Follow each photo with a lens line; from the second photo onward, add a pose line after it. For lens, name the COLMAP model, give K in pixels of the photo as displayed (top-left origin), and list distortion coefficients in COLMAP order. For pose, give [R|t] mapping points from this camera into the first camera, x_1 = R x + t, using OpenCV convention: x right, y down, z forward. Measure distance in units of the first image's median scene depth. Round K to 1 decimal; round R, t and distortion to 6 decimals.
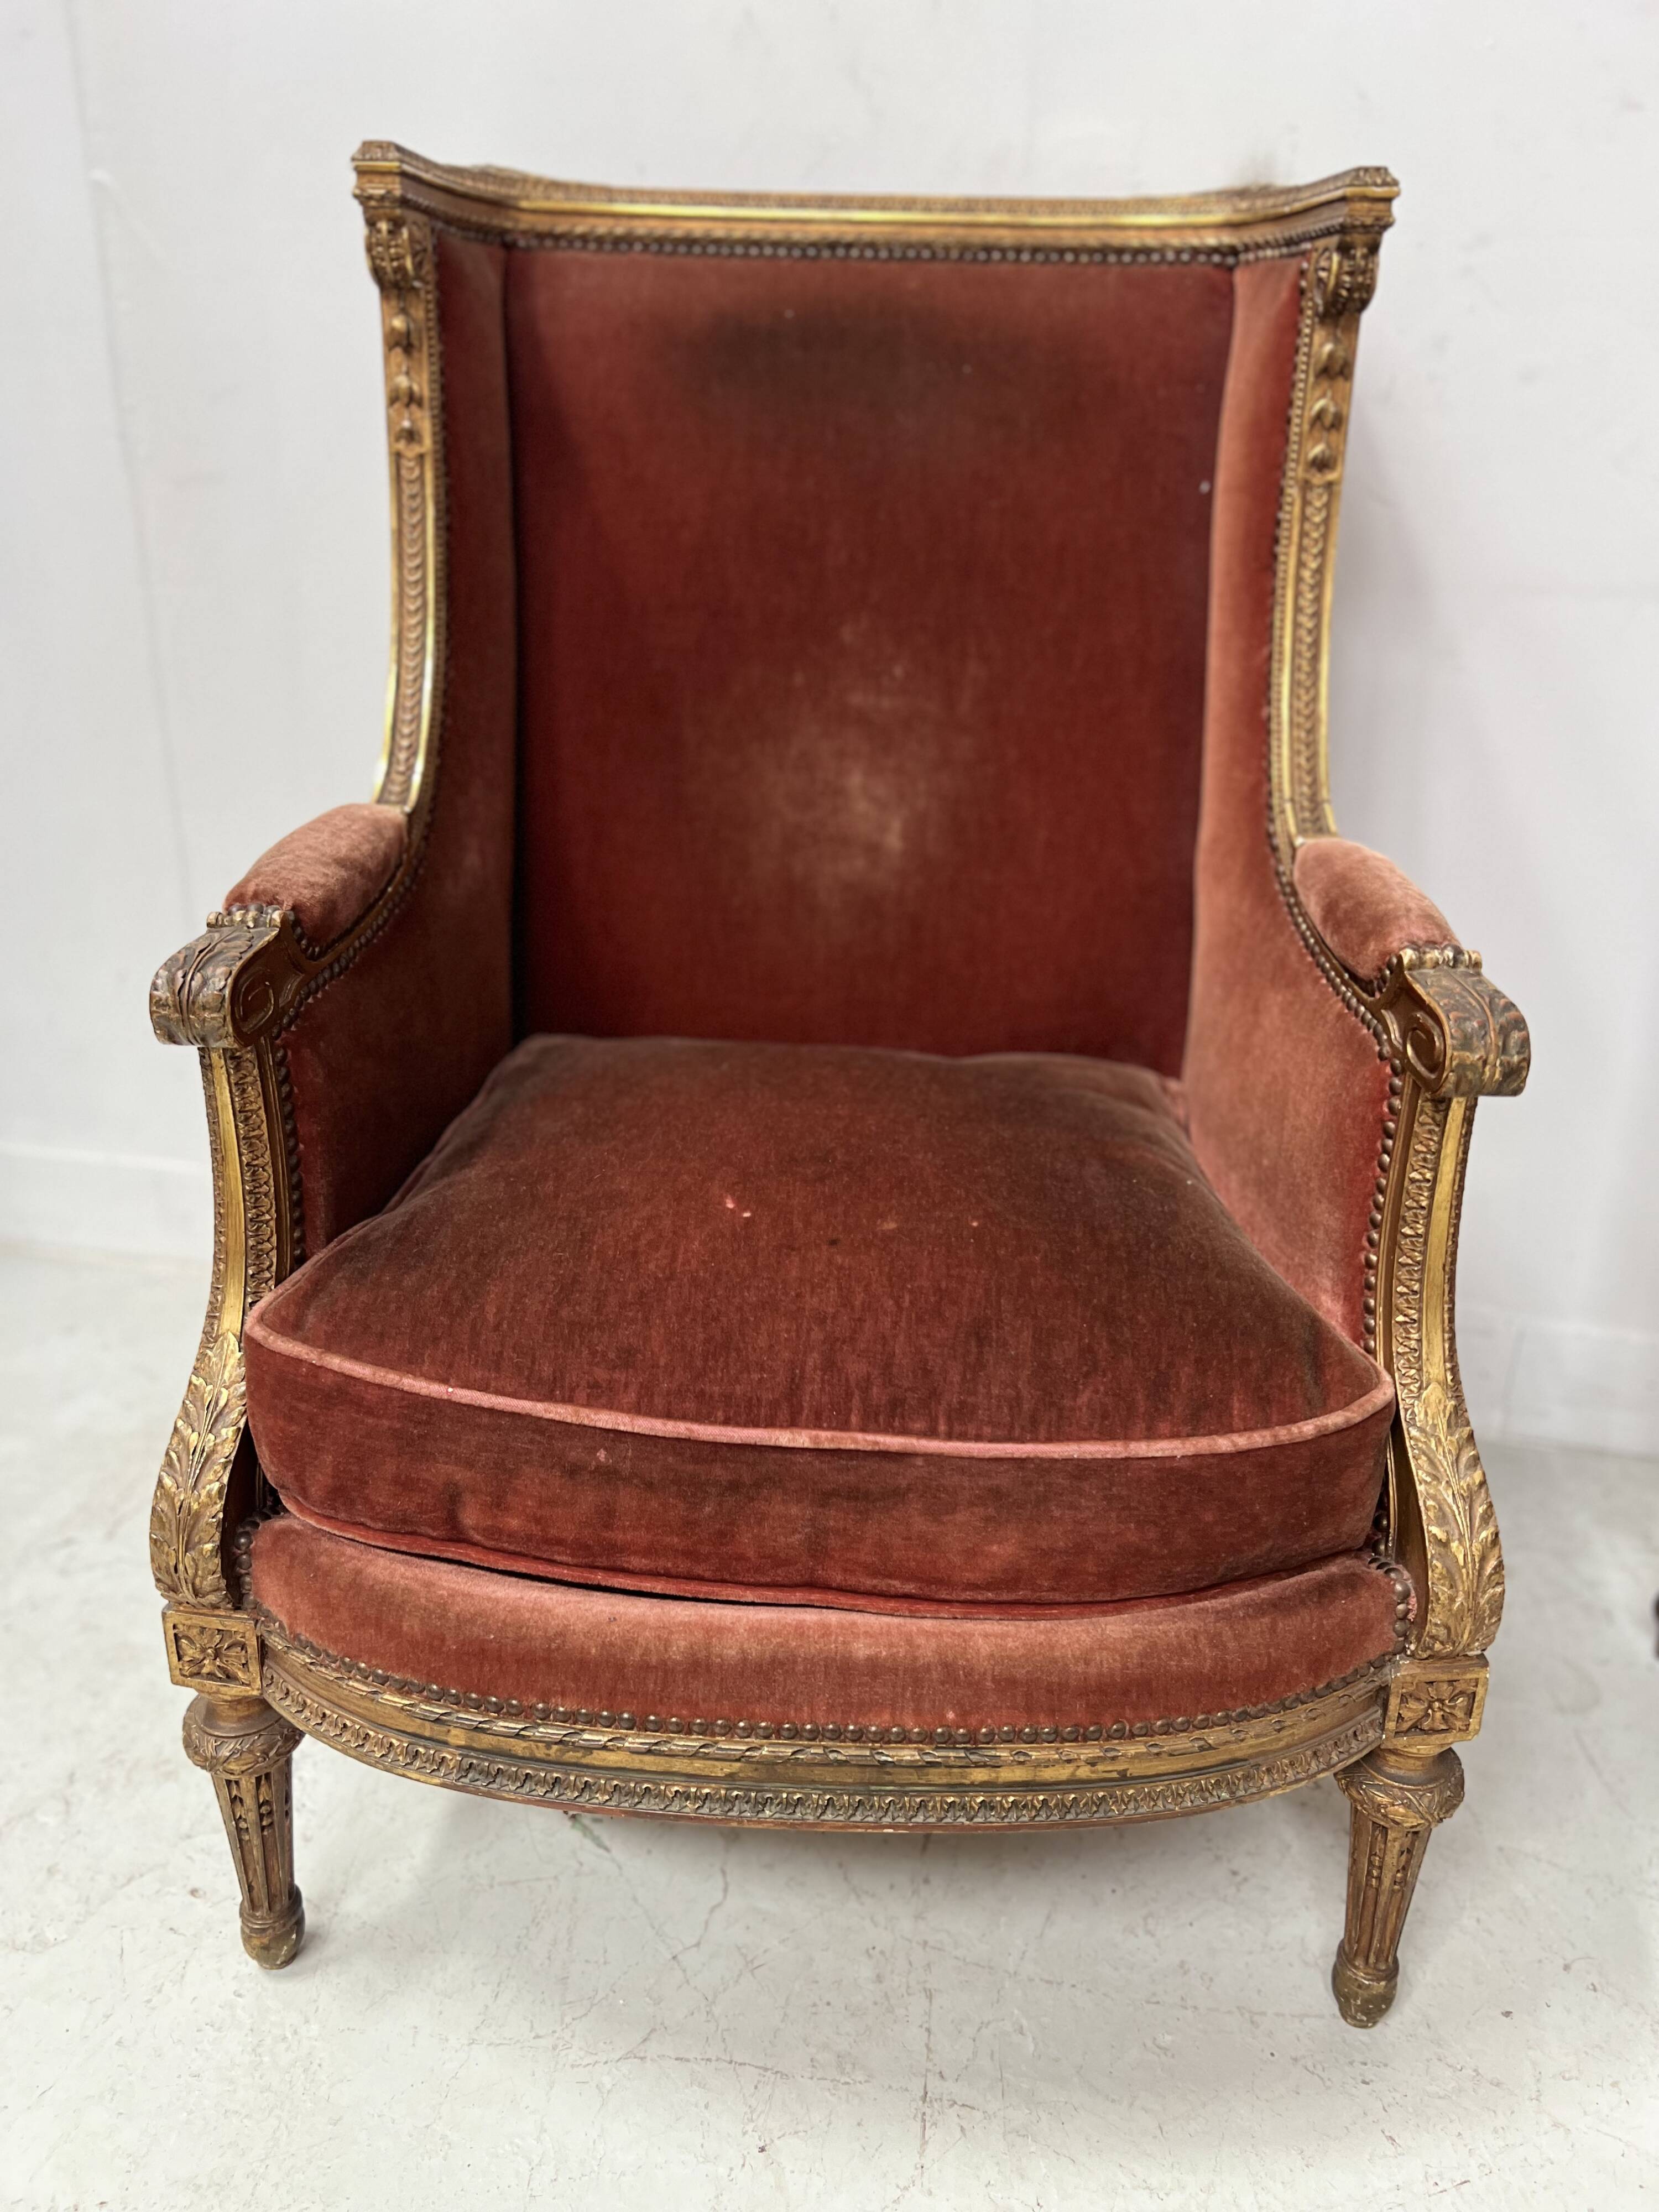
lens RADIAL K [[1651.8, 0, 835.9], [0, 1651.8, 1129.1], [0, 0, 1]] dist [0.040993, -0.045730]
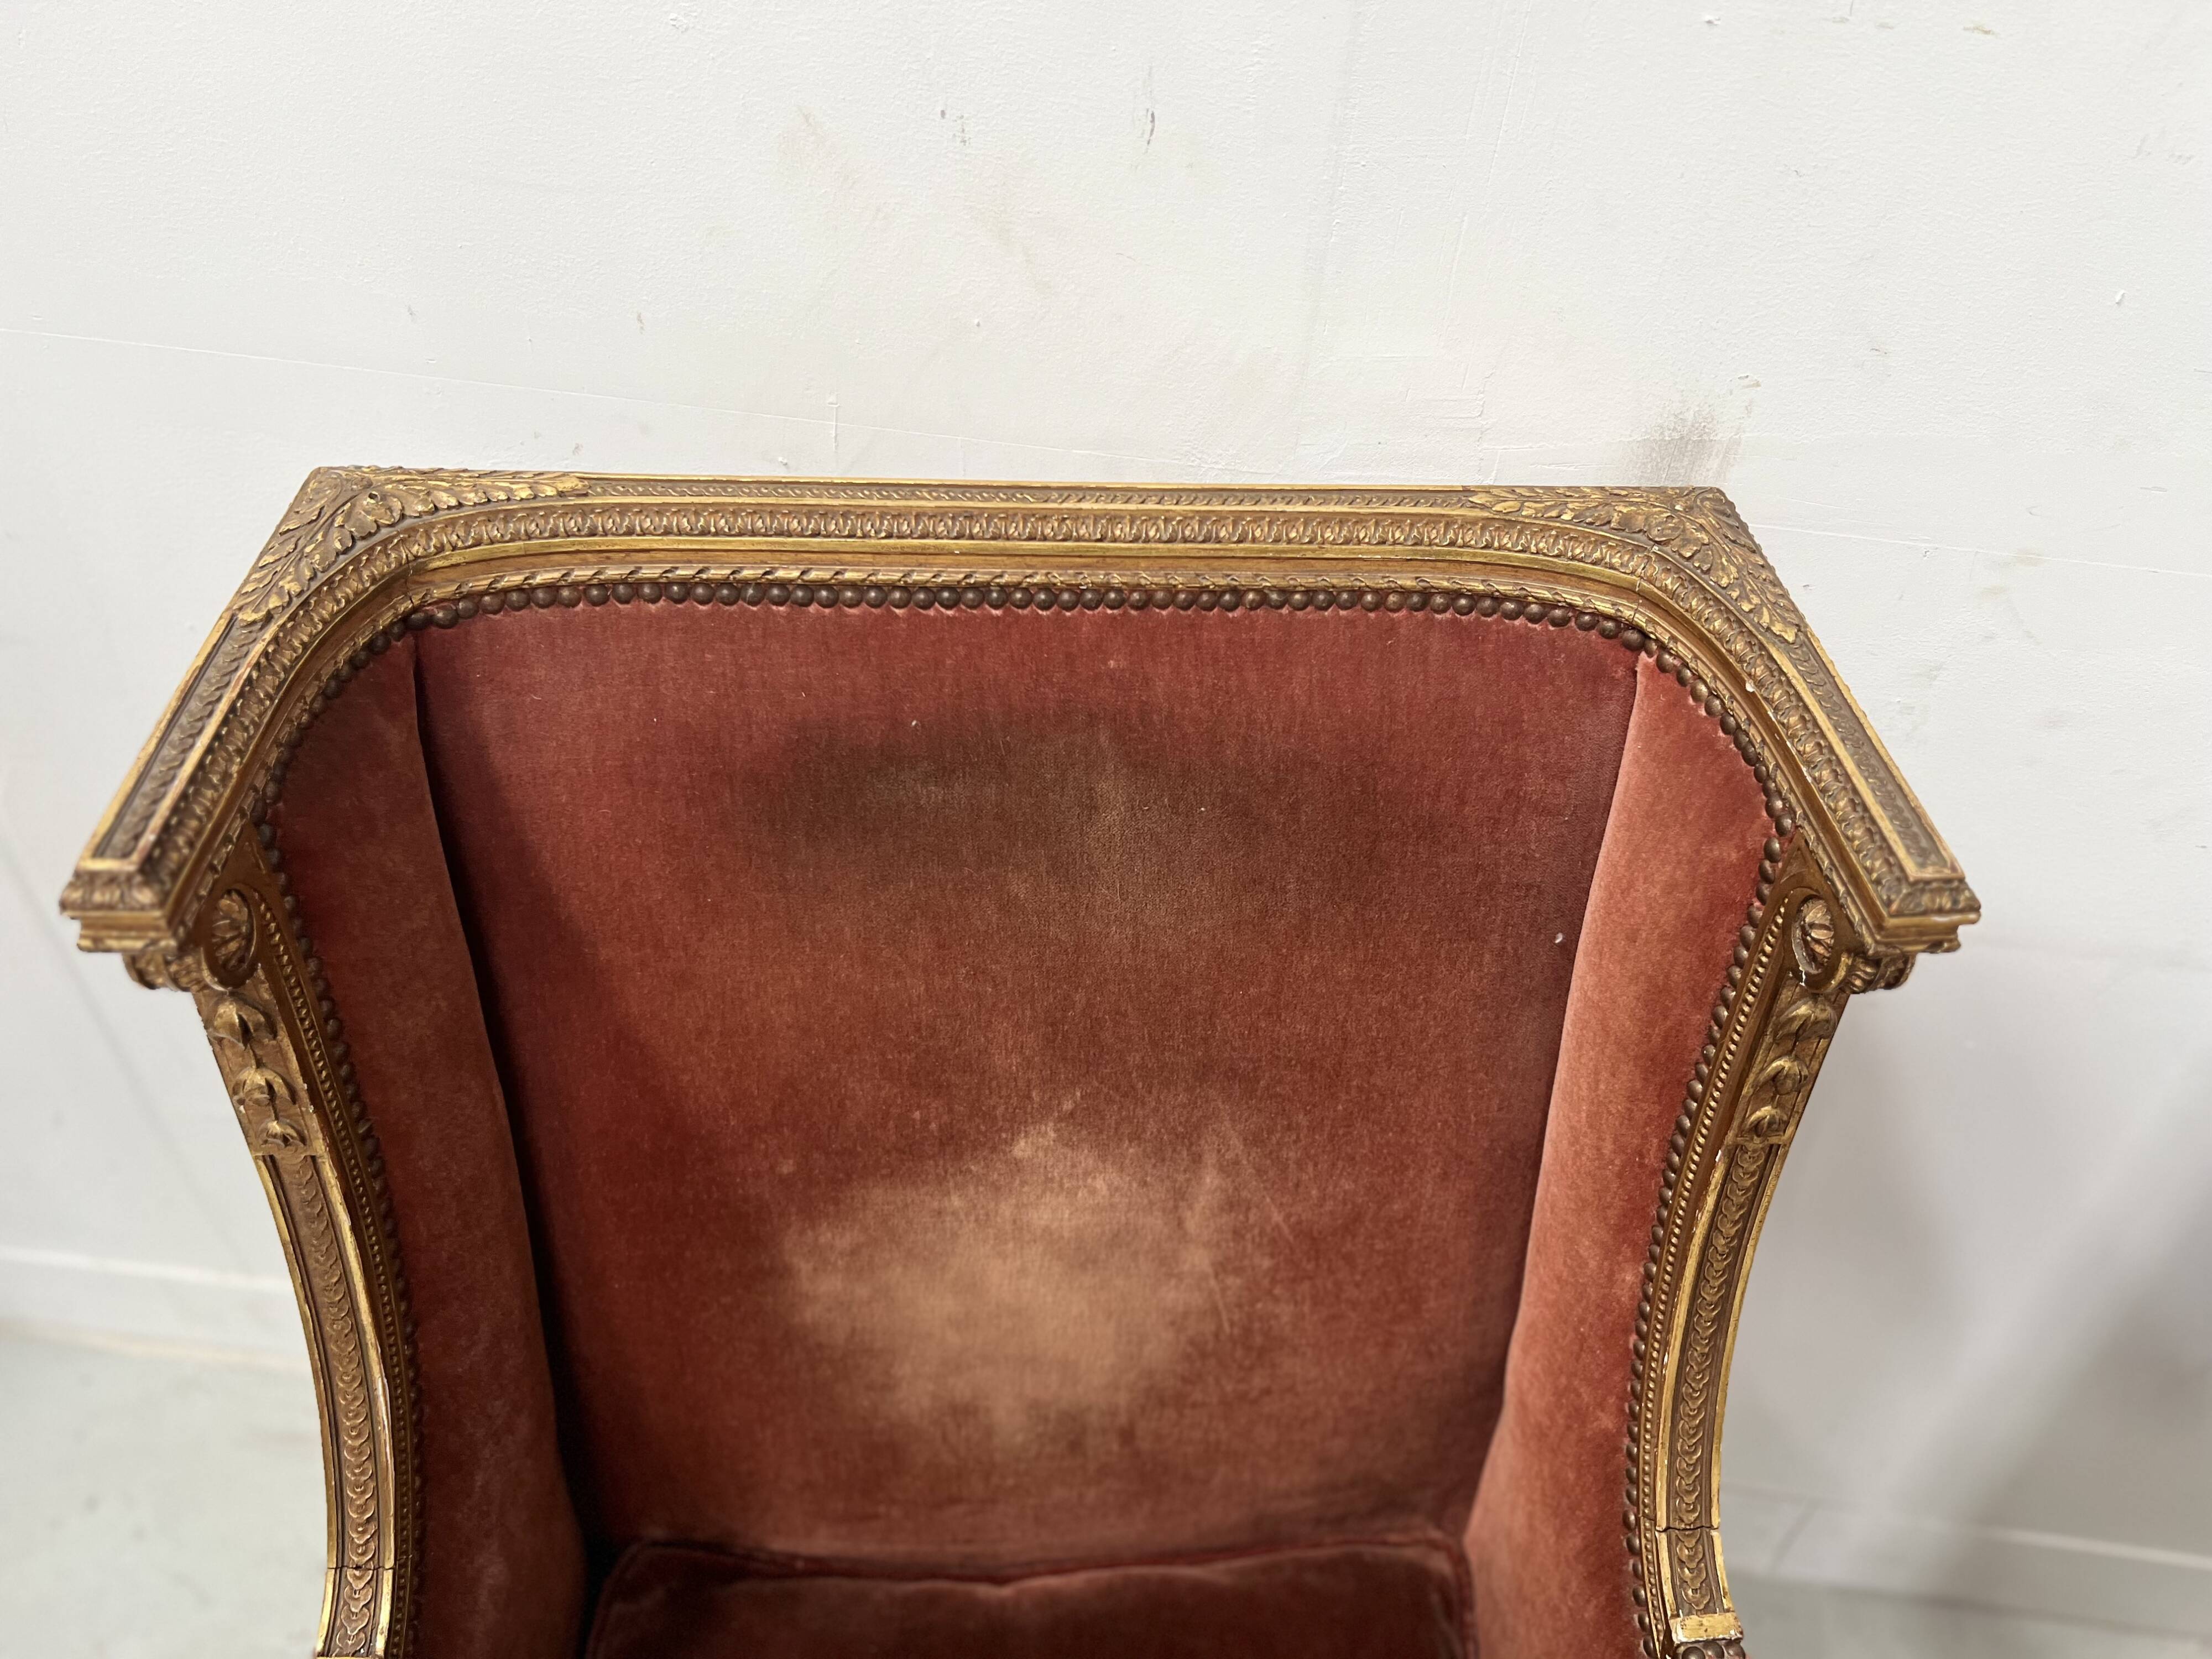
lens RADIAL K [[1764.6, 0, 1123.3], [0, 1764.6, 830.8], [0, 0, 1]] dist [0.079969, -0.010076]
pose [[0.995266, -0.043765, 0.086775, -0.013469], [0.010975, 0.937768, 0.347089, -0.907968], [-0.096565, -0.344493, 0.933809, 0.505477]]
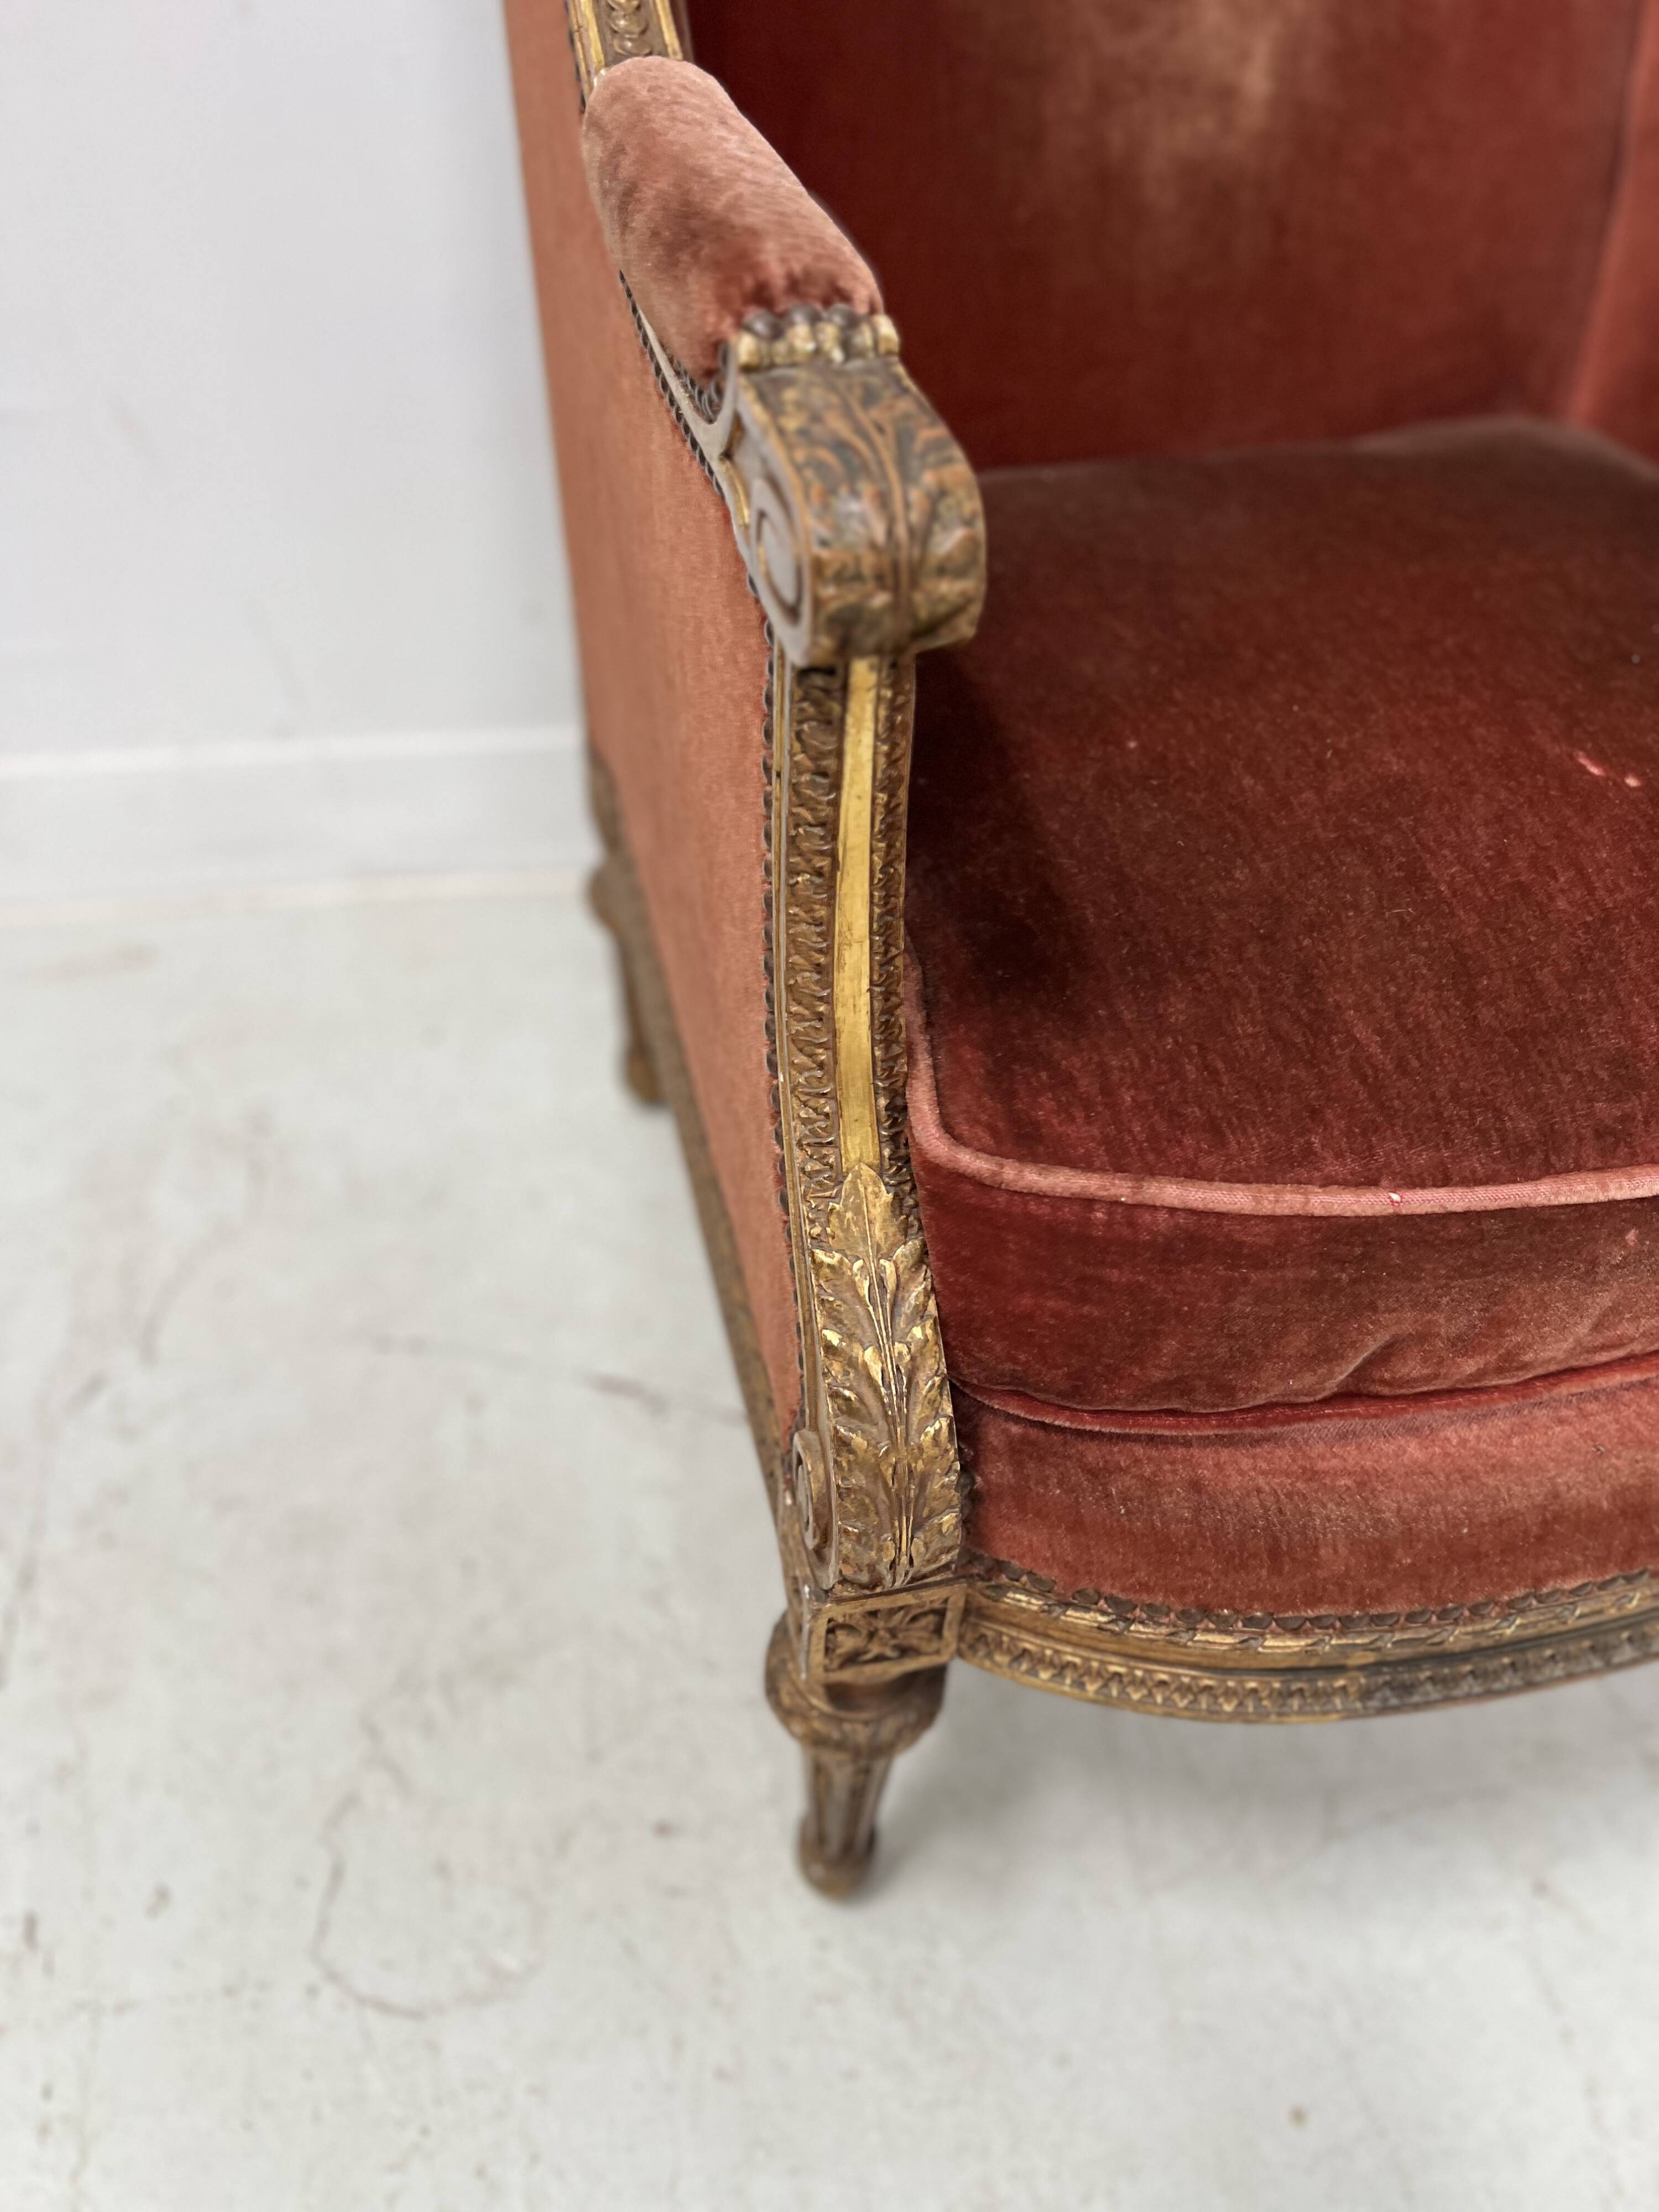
lens RADIAL K [[1651.8, 0, 835.9], [0, 1651.8, 1129.1], [0, 0, 1]] dist [0.040993, -0.045730]
pose [[0.938382, -0.239027, 0.249609, -0.505846], [0.132053, 0.915435, 0.380186, -0.099724], [-0.319376, -0.323799, 0.890592, 0.508794]]
